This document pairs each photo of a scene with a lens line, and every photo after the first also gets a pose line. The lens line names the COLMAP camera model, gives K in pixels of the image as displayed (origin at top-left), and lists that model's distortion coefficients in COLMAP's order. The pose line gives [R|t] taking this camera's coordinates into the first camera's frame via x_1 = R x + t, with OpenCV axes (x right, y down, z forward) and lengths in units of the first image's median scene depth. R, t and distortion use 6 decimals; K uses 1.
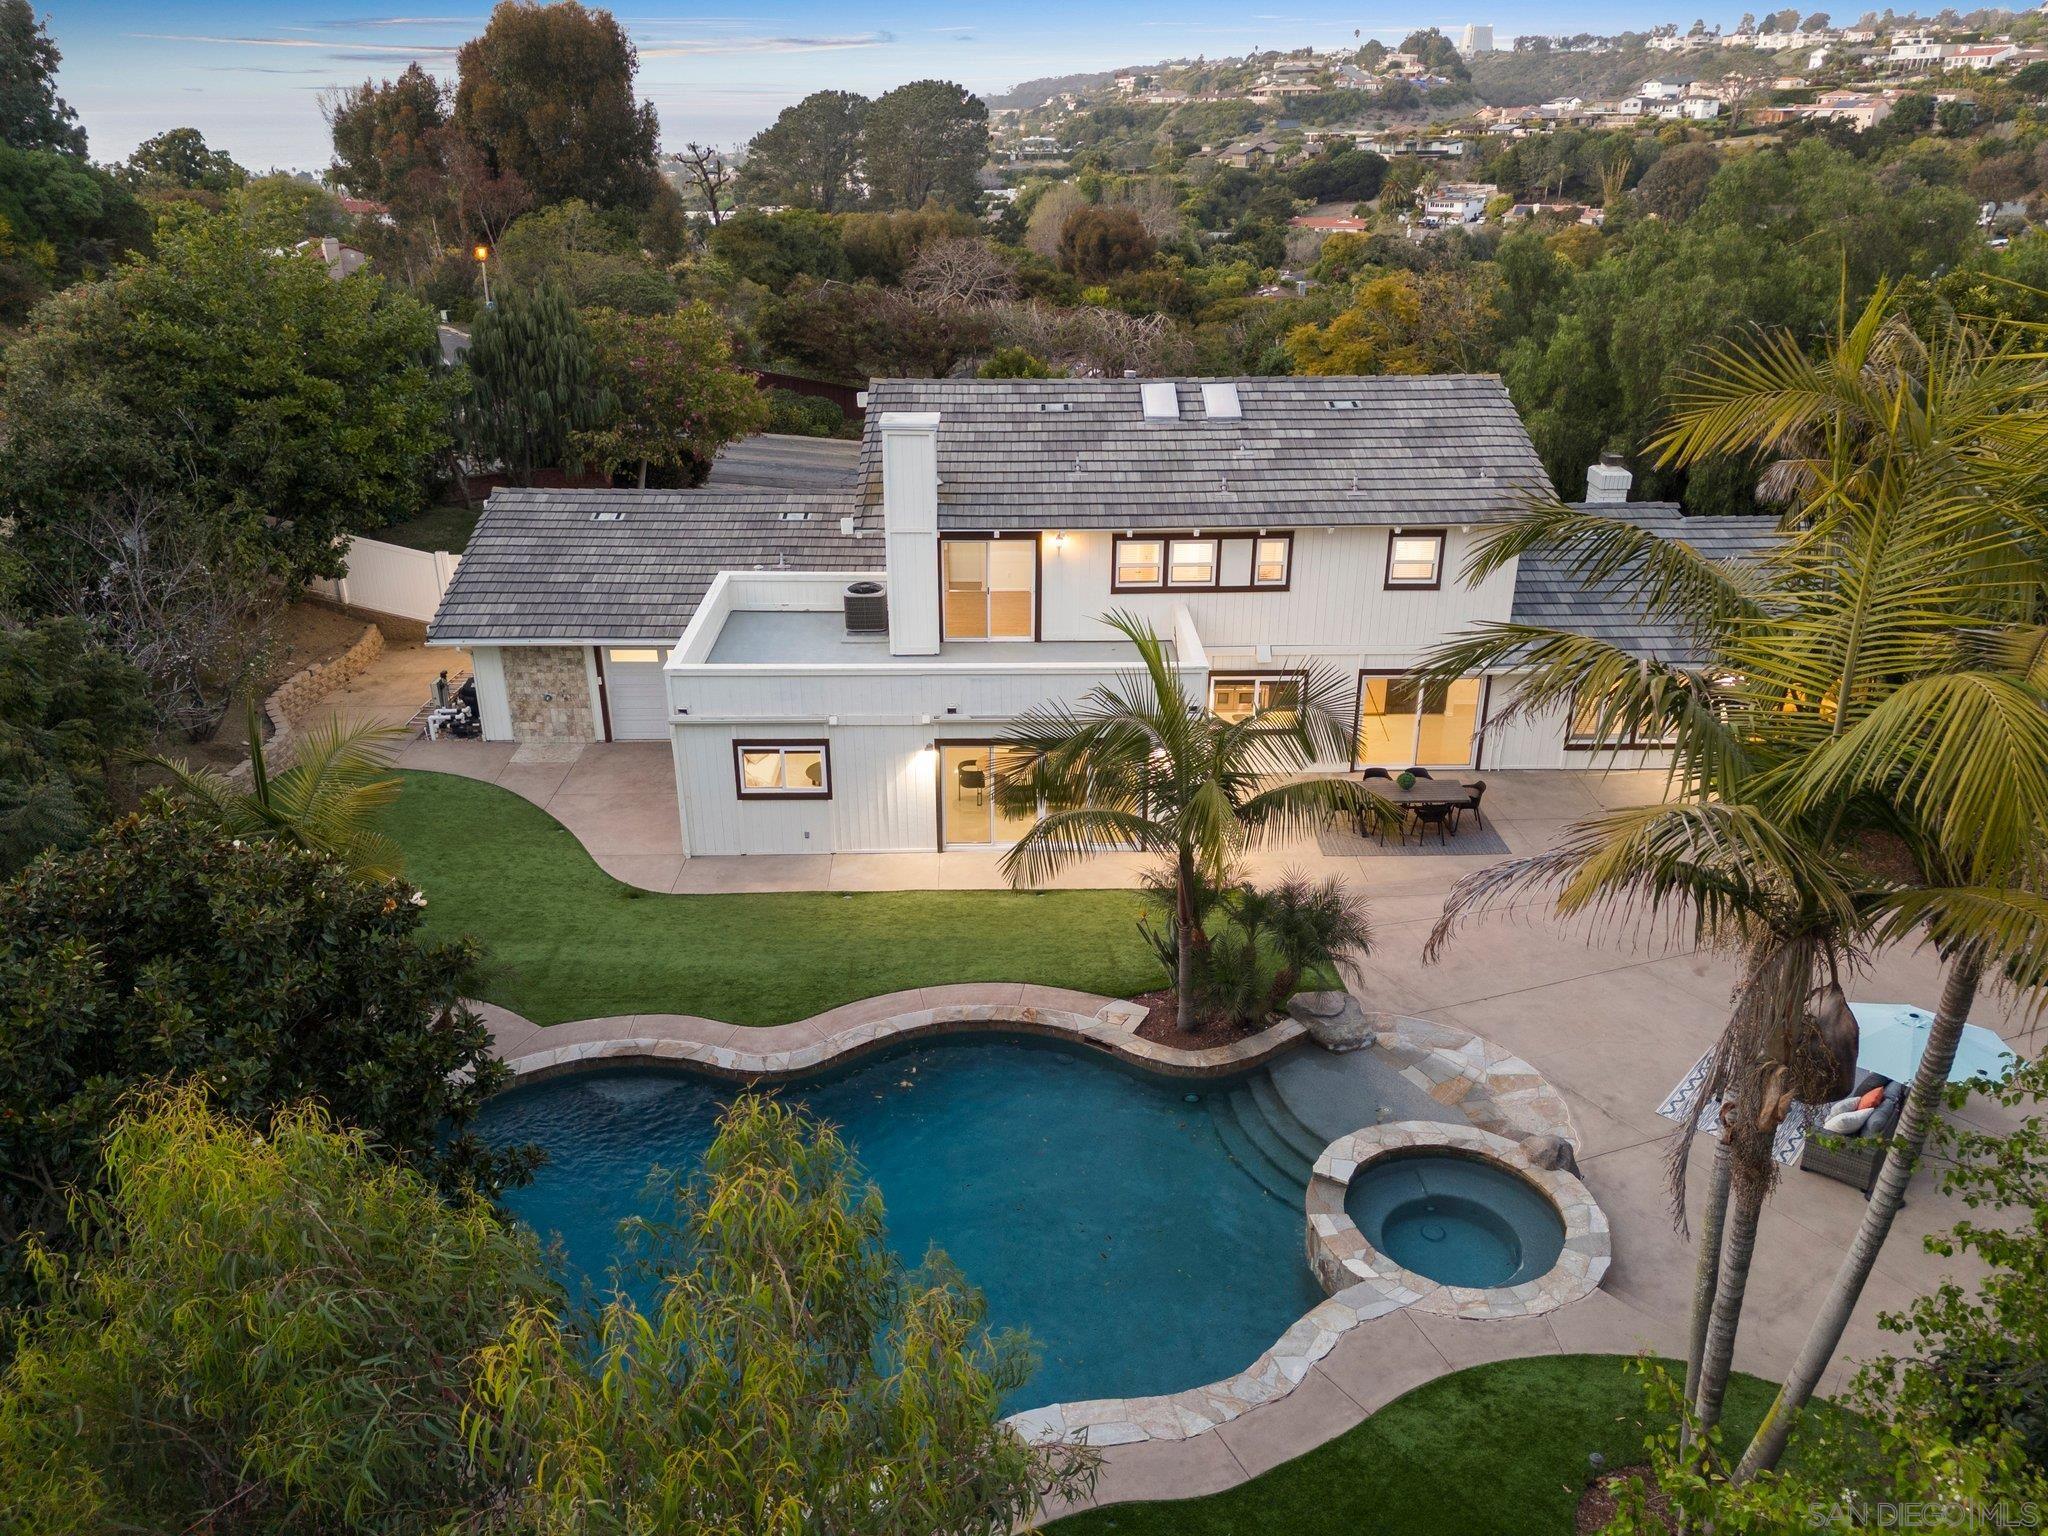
lens RADIAL K [[1434.4, 0, 1071.0], [0, 1434.4, 762.1], [0, 0, 1]] dist [0.053102, -0.052633]
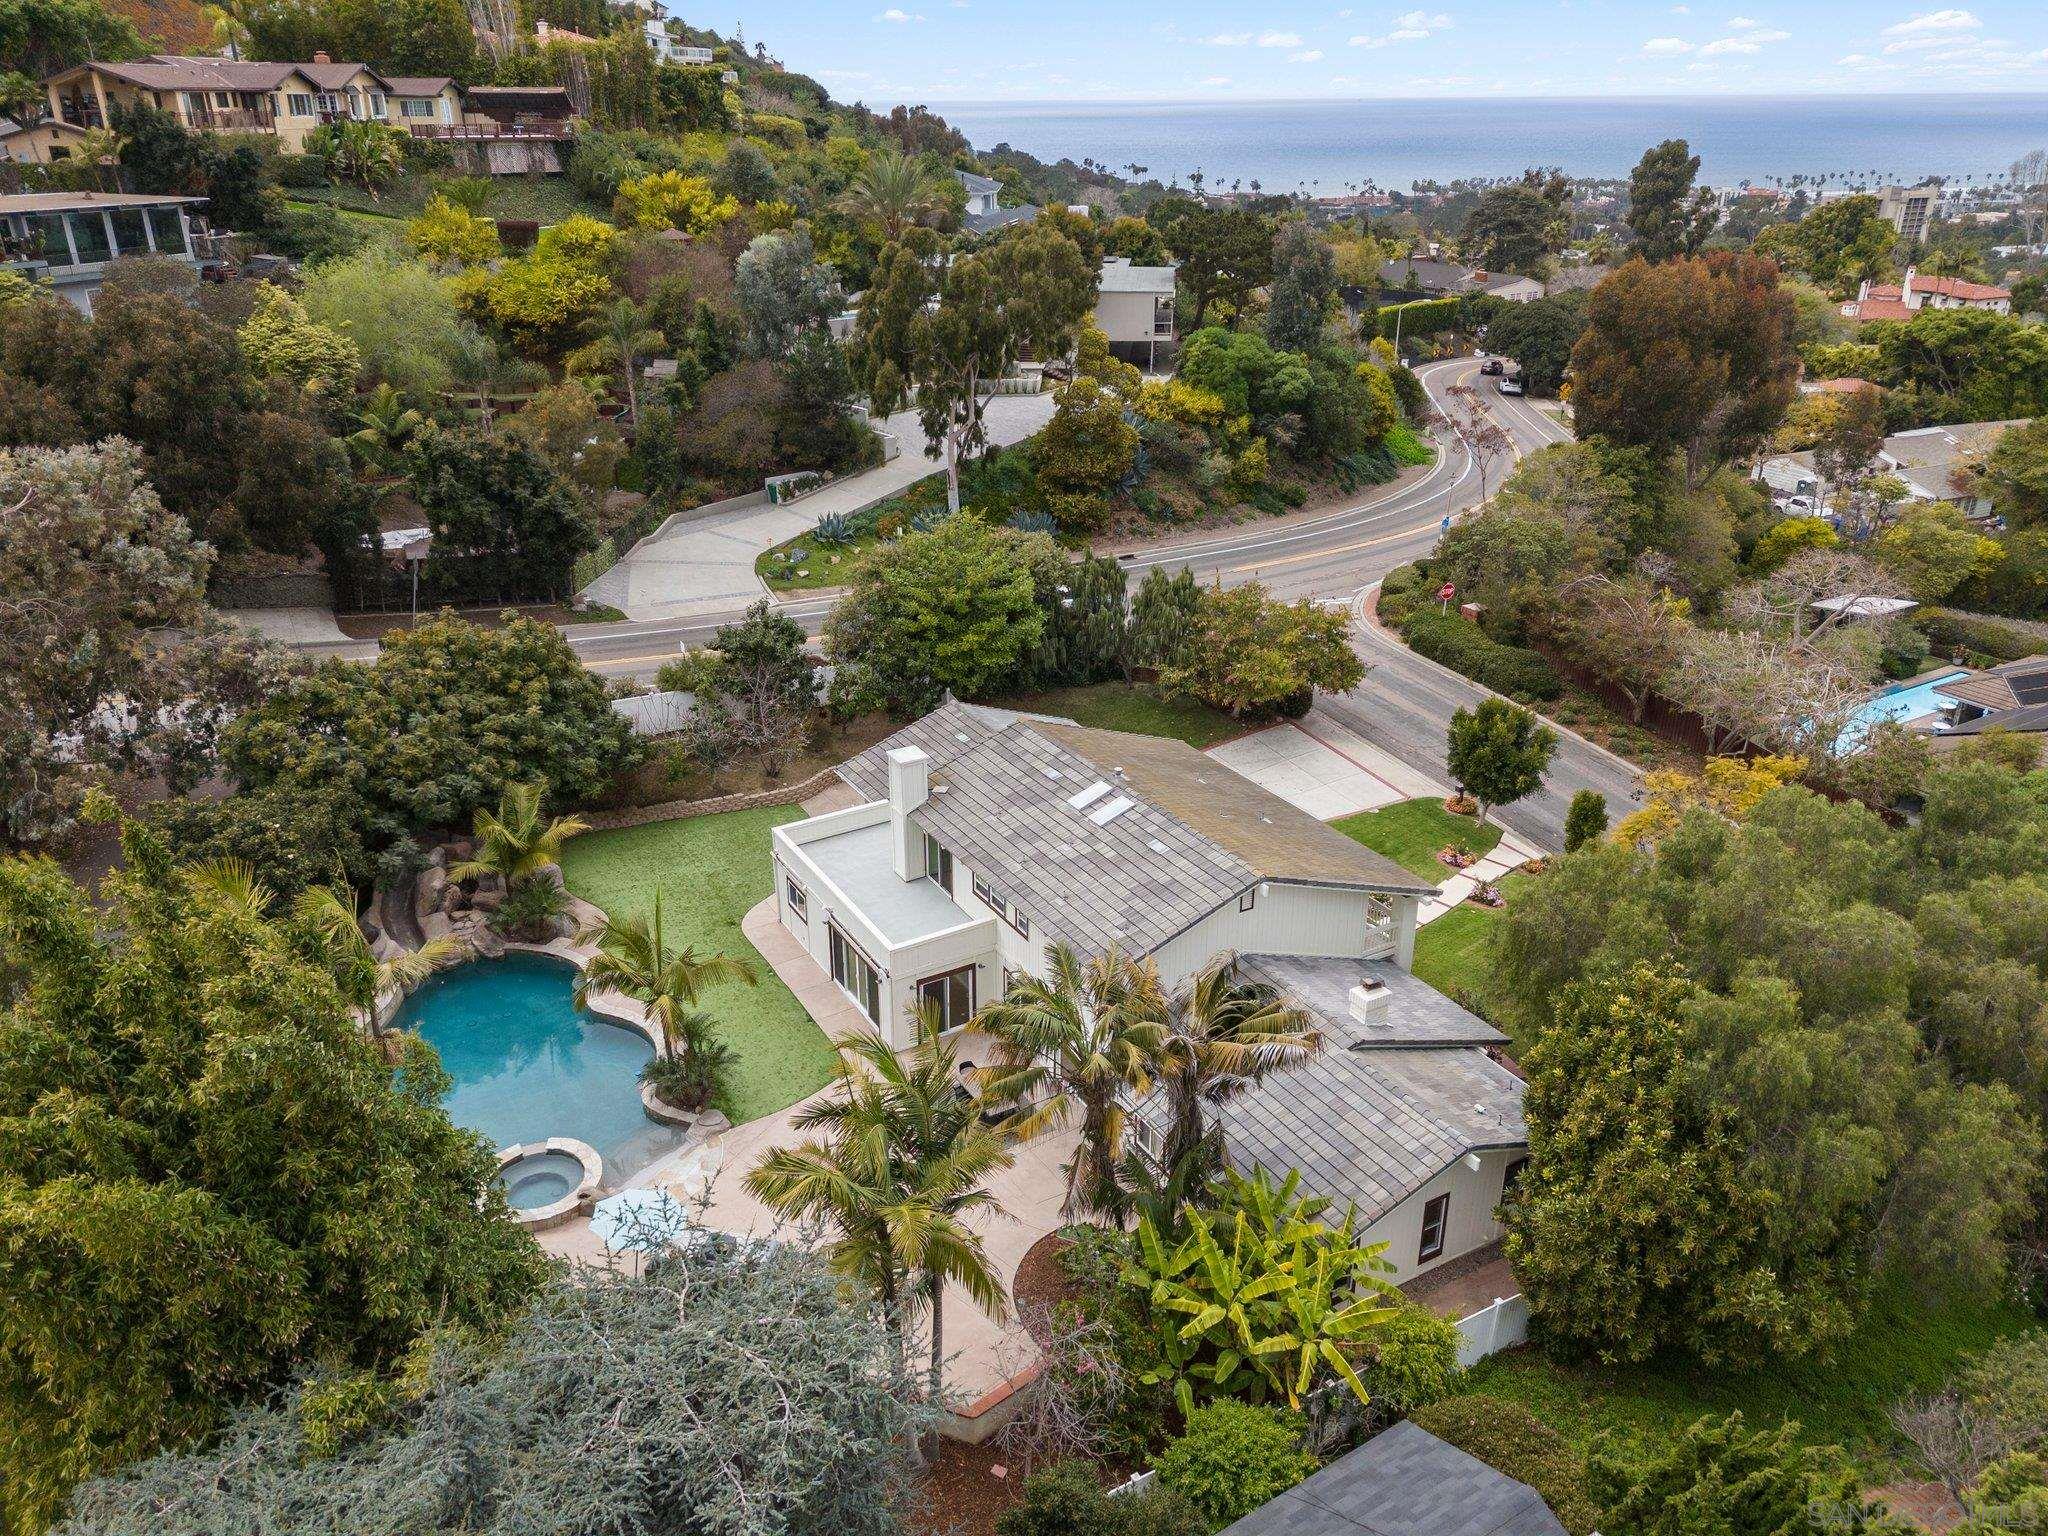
lens RADIAL K [[1466.3, 0, 1089.5], [0, 1466.3, 770.1], [0, 0, 1]] dist [0.056696, -0.057951]
pose [[0.509897, 0.354492, -0.783798, 1.272182], [-0.368424, 0.913342, 0.173404, -0.551256], [0.777347, 0.200352, 0.596315, 0.094846]]
